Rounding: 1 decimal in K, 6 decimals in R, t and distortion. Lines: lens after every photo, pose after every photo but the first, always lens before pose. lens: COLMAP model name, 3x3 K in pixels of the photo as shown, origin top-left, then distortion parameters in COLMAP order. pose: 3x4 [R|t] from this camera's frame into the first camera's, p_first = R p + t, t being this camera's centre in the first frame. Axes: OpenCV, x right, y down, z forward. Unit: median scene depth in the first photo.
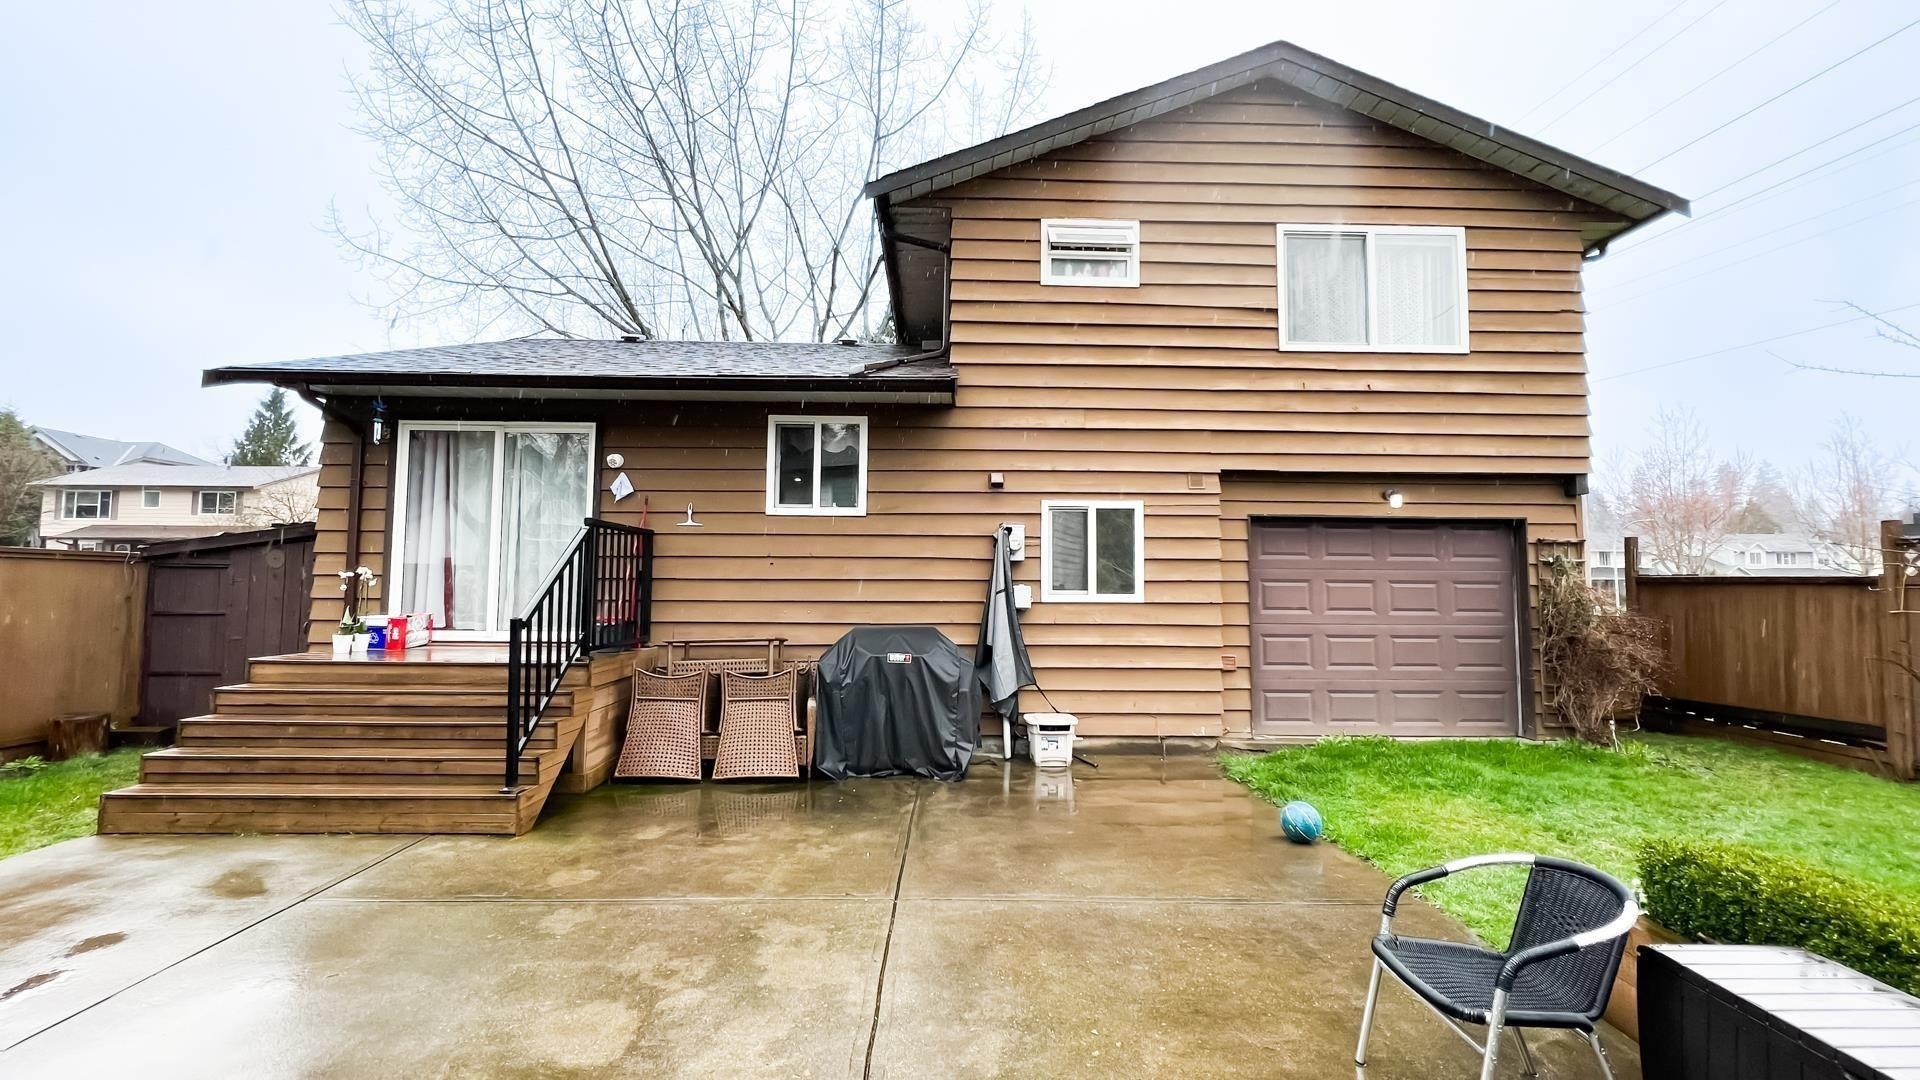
lens RADIAL K [[764.7, 0, 953.3], [0, 764.7, 545.7], [0, 0, 1]] dist [-0.002110, 0.000145]
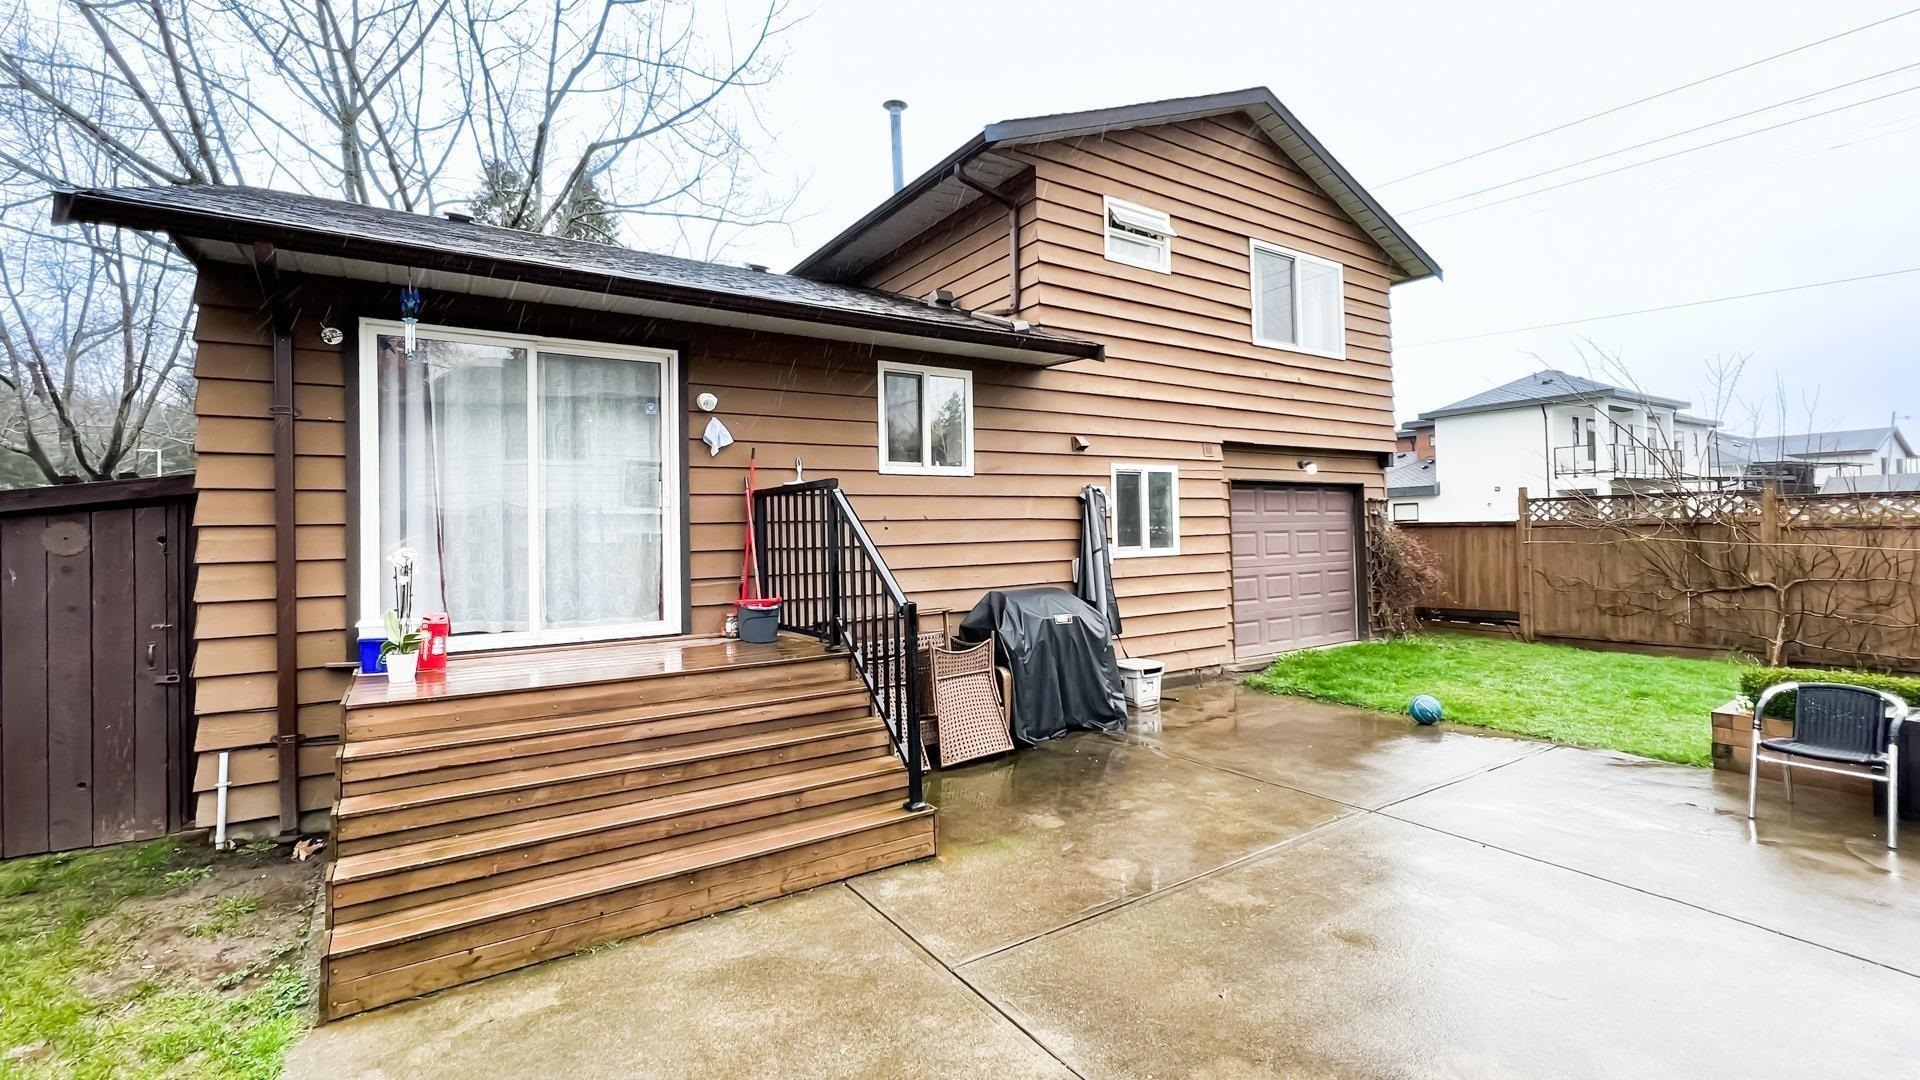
lens RADIAL K [[799.5, 0, 968.8], [0, 799.5, 527.6], [0, 0, 1]] dist [-0.002278, -0.000262]
pose [[0.847979, -0.021904, 0.529576, -0.650100], [0.001235, 0.999225, 0.039352, -0.013593], [-0.530028, -0.032716, 0.847349, 0.154116]]
